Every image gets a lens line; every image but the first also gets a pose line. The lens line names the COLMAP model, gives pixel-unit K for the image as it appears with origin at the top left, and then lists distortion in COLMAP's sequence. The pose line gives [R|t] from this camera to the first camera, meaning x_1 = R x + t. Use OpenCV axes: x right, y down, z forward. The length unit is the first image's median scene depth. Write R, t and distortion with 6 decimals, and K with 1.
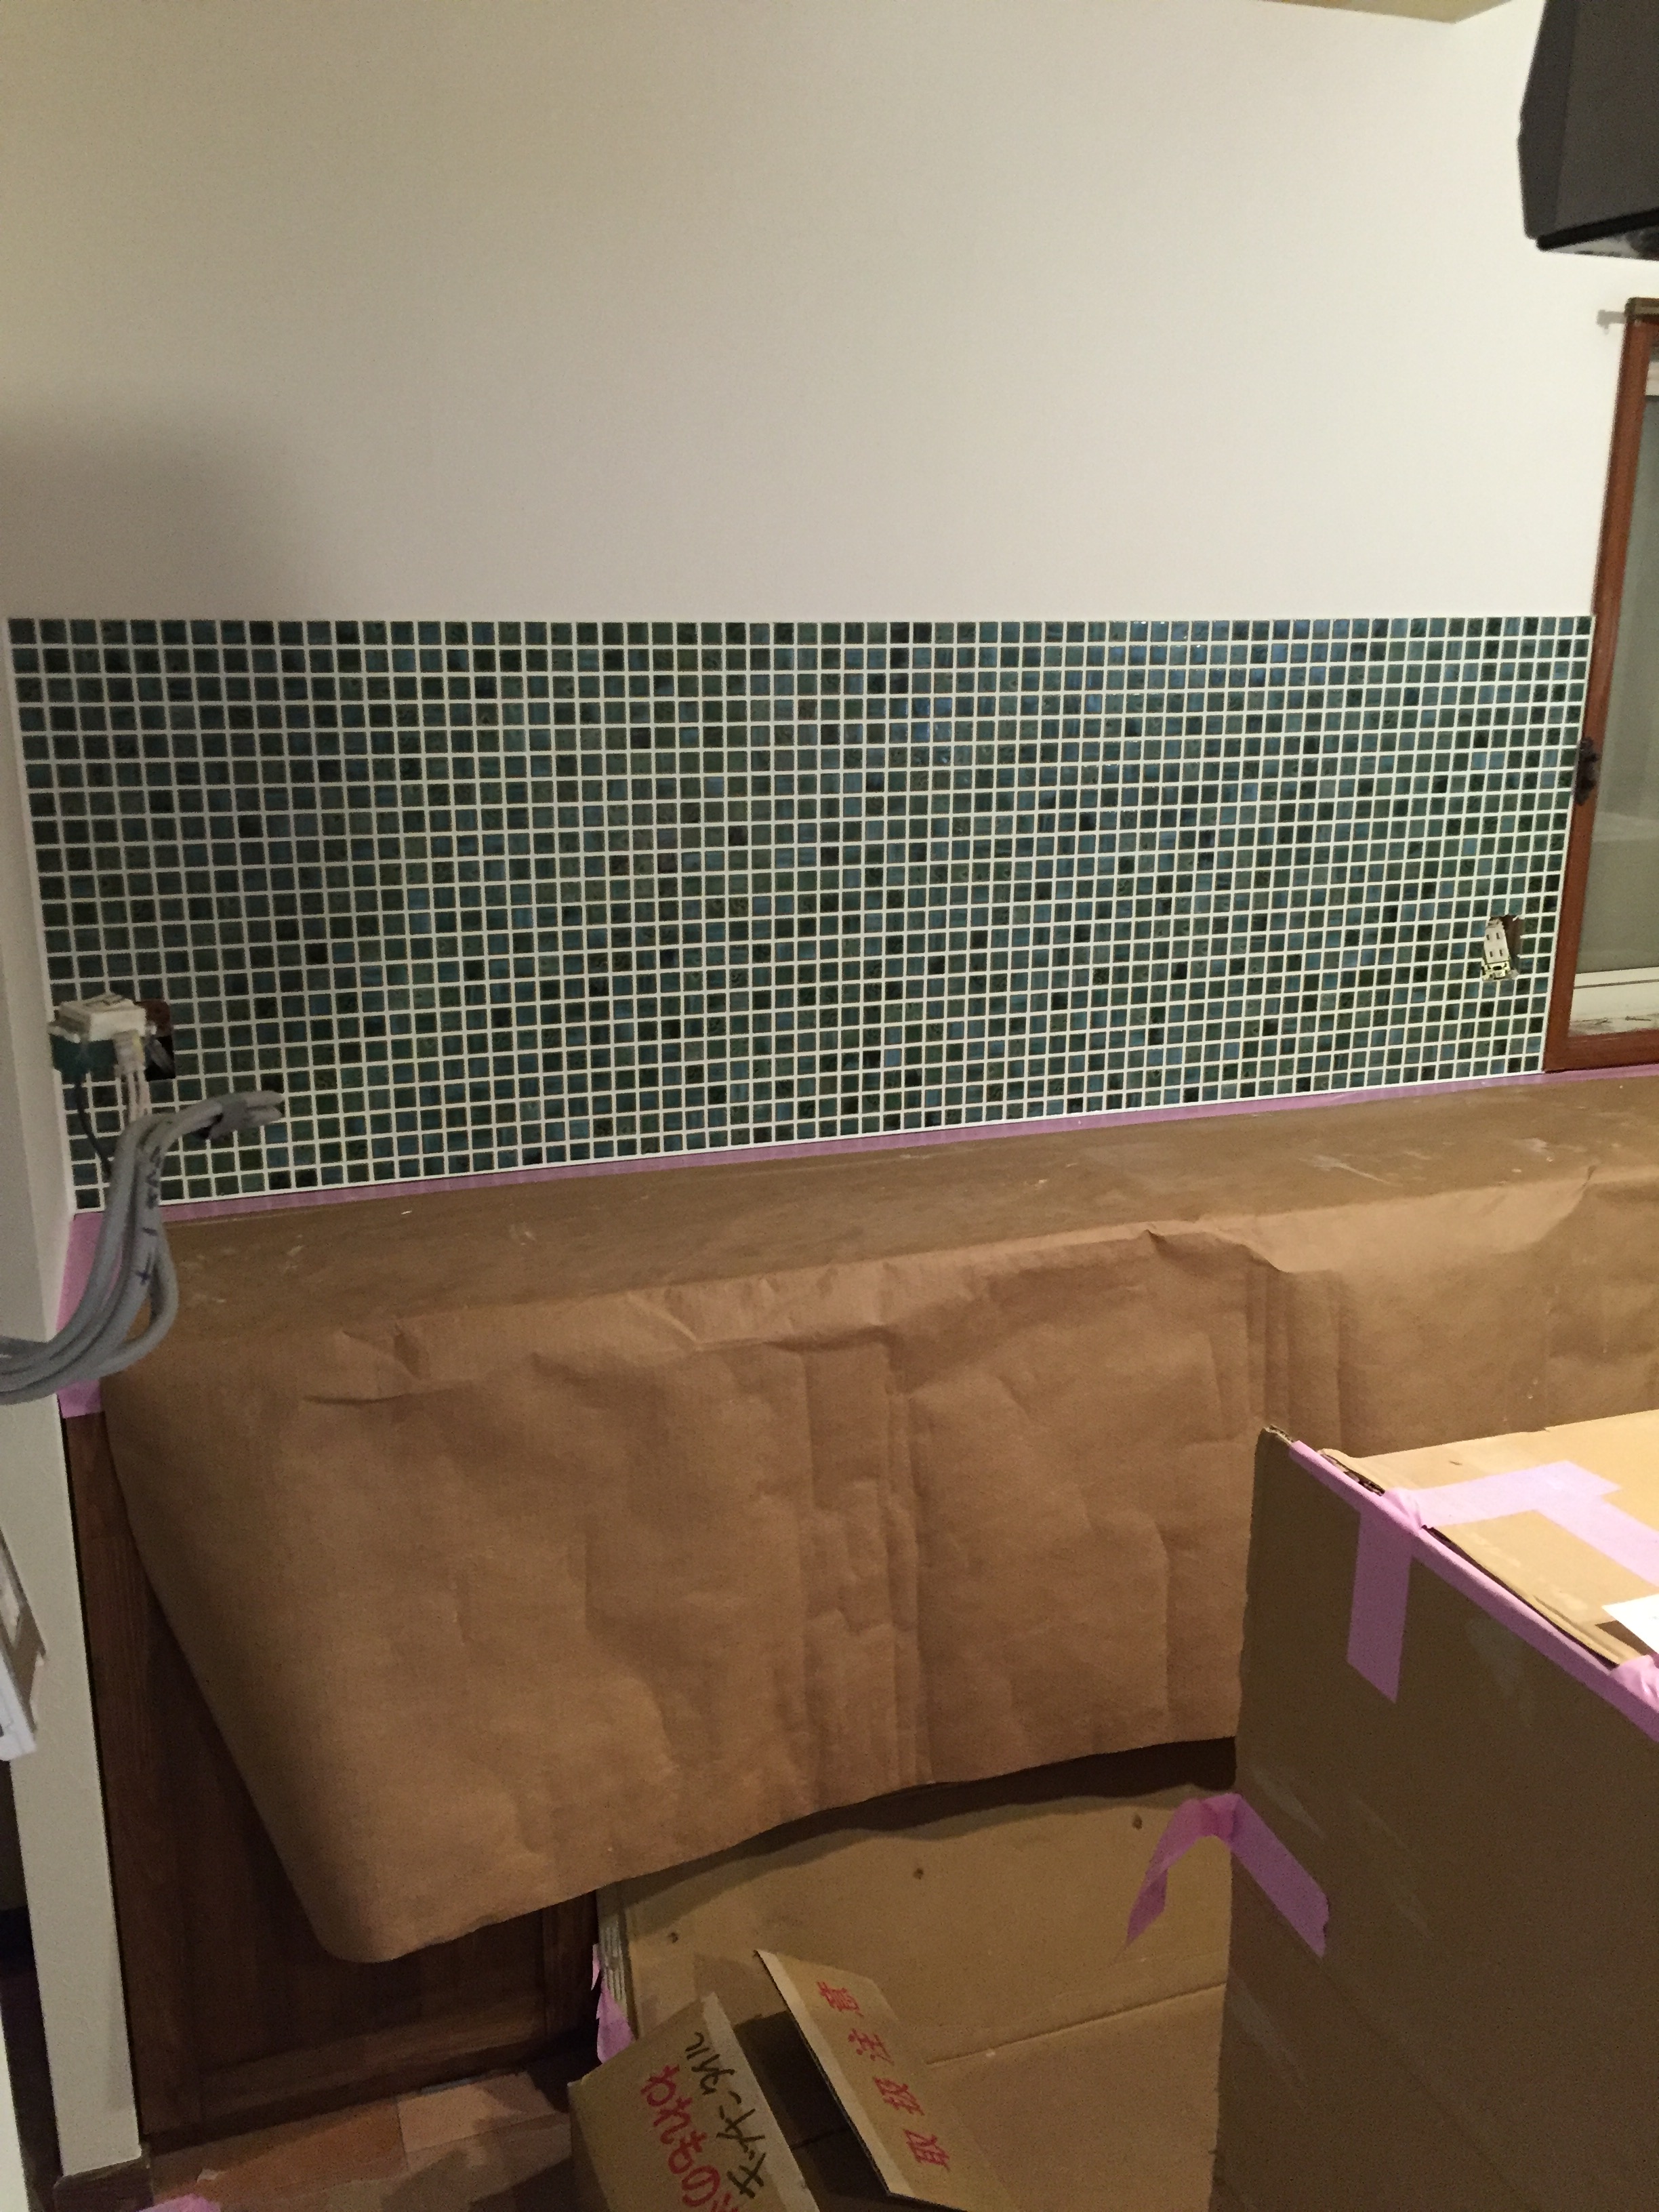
lens RADIAL K [[1869.9, 0, 845.8], [0, 1869.9, 1104.6], [0, 0, 1]] dist [0.073235, 0.005941]
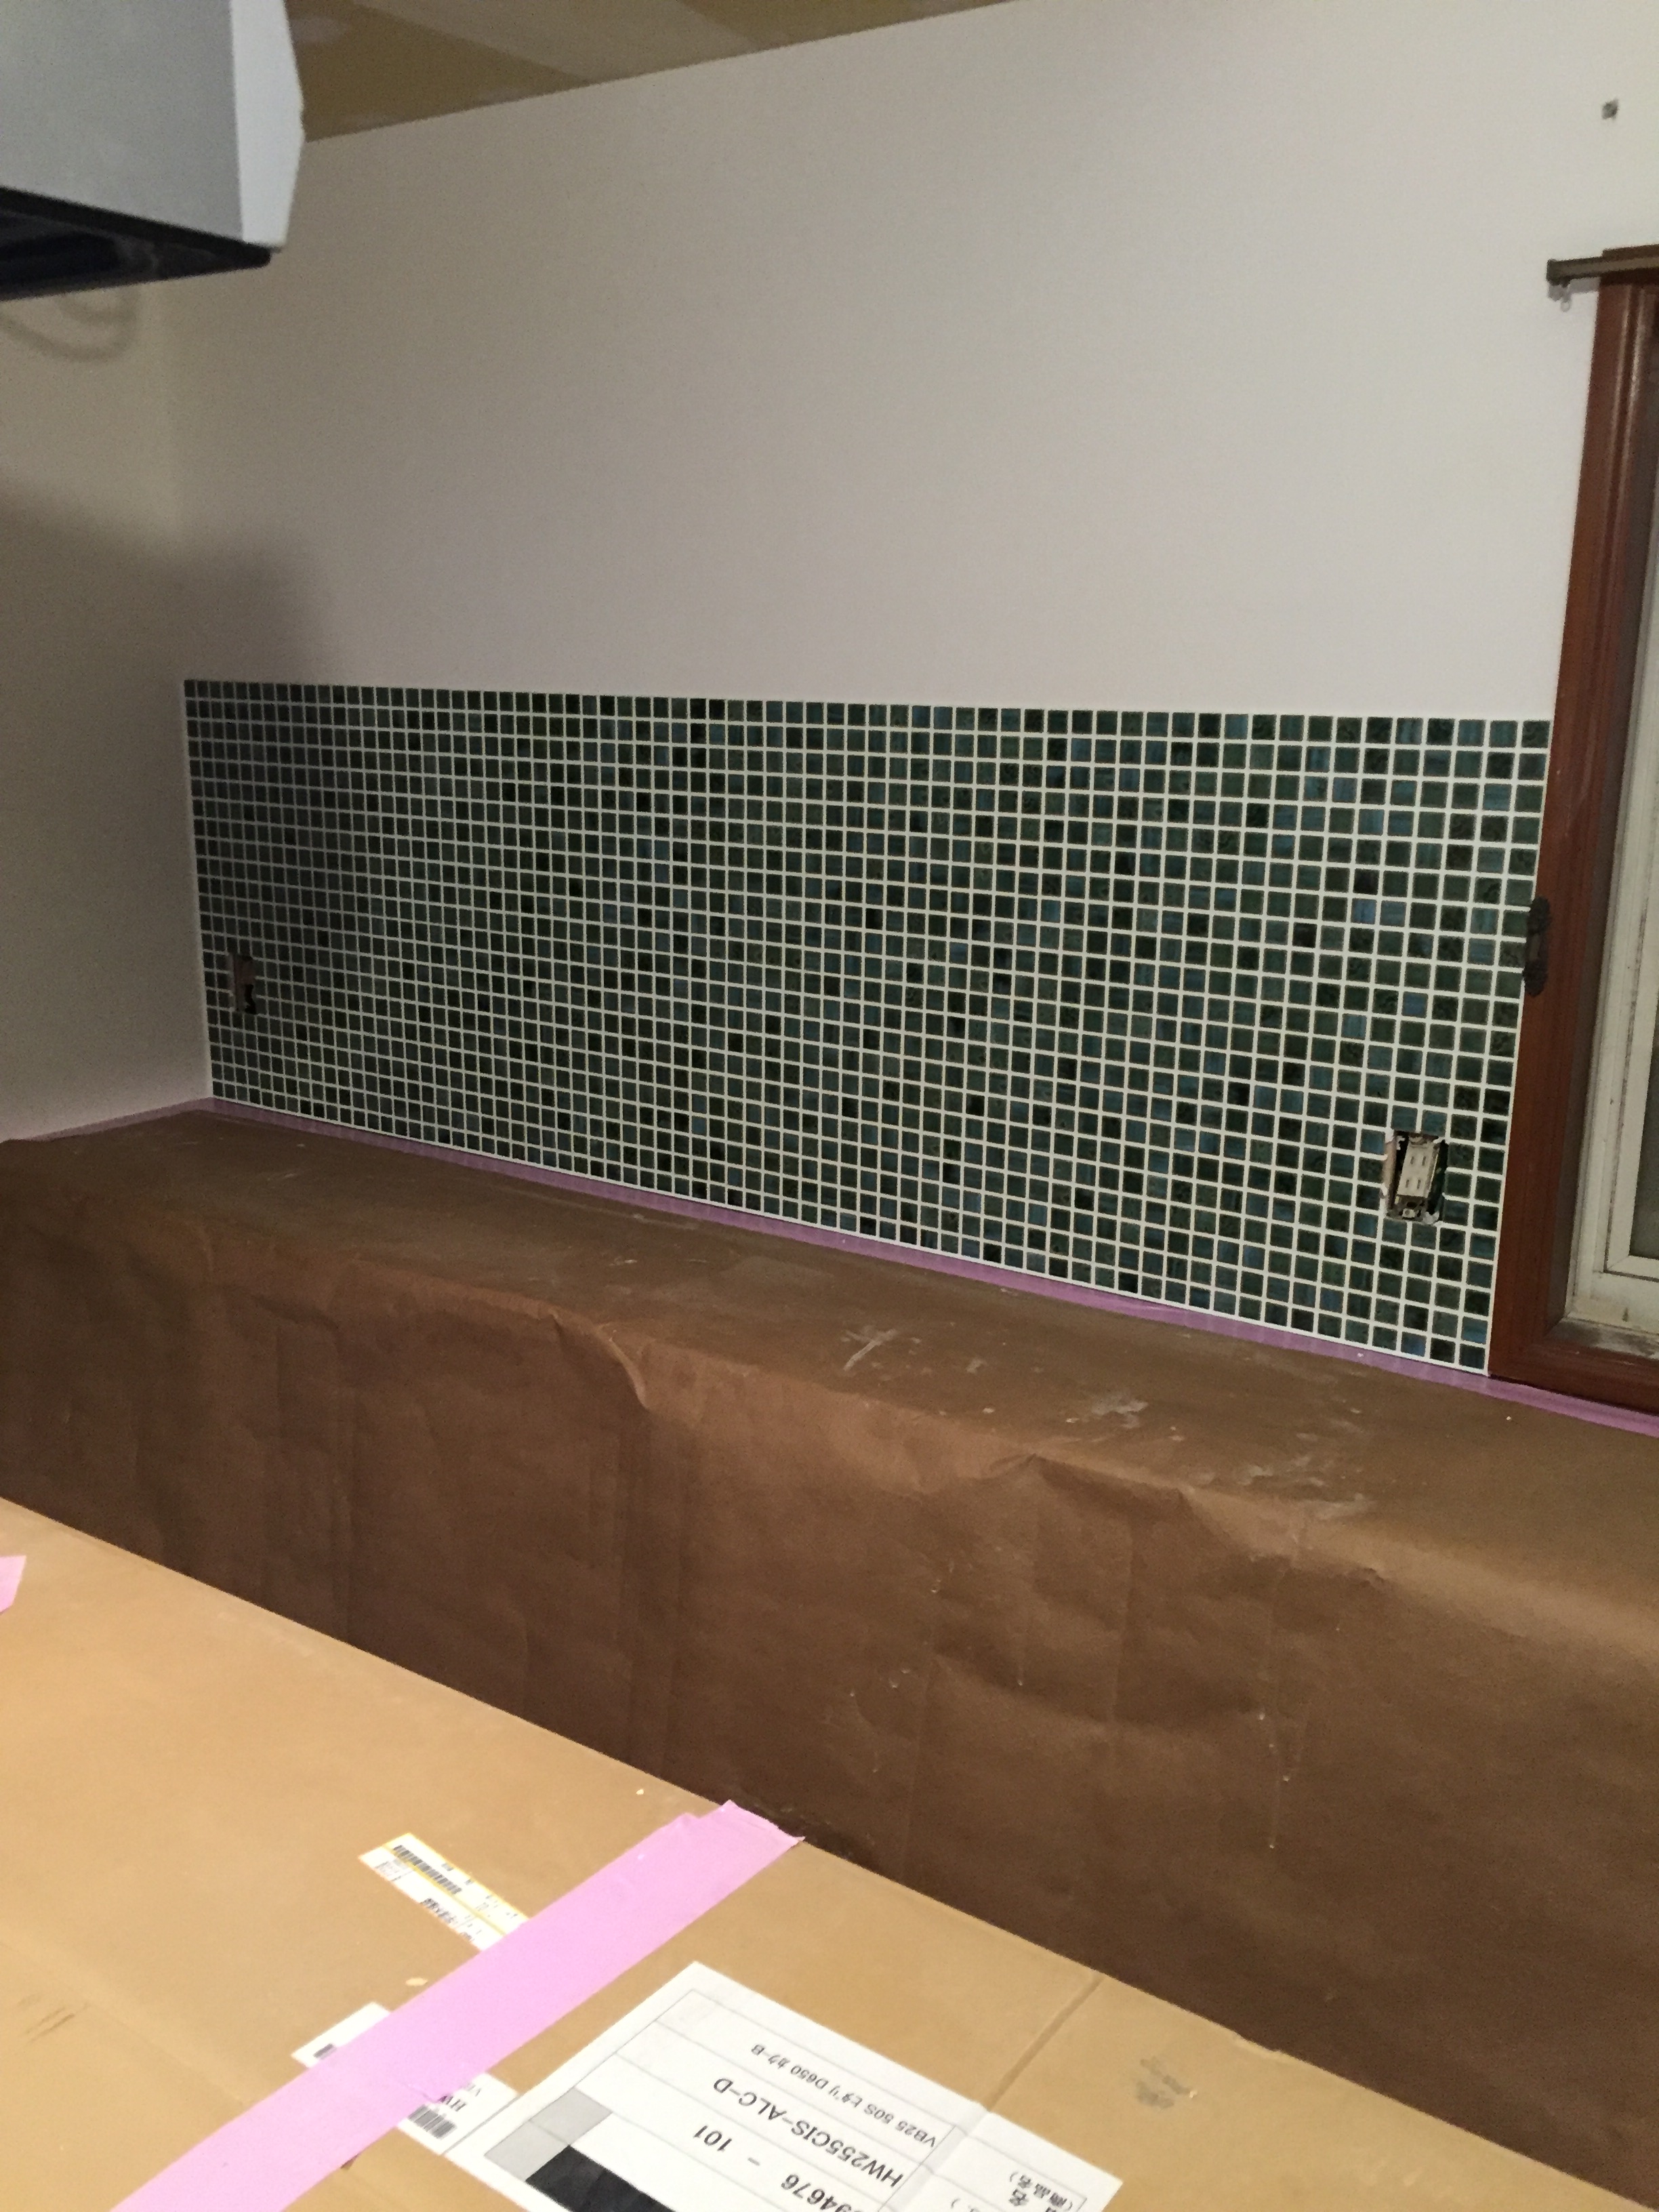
lens RADIAL K [[1869.9, 0, 845.5], [0, 1869.9, 1107.5], [0, 0, 1]] dist [0.073235, 0.005941]
pose [[0.590448, 0.188413, -0.784775, 0.839663], [-0.230775, 0.971184, 0.059537, -0.110051], [0.773378, 0.145952, 0.616915, 0.426503]]
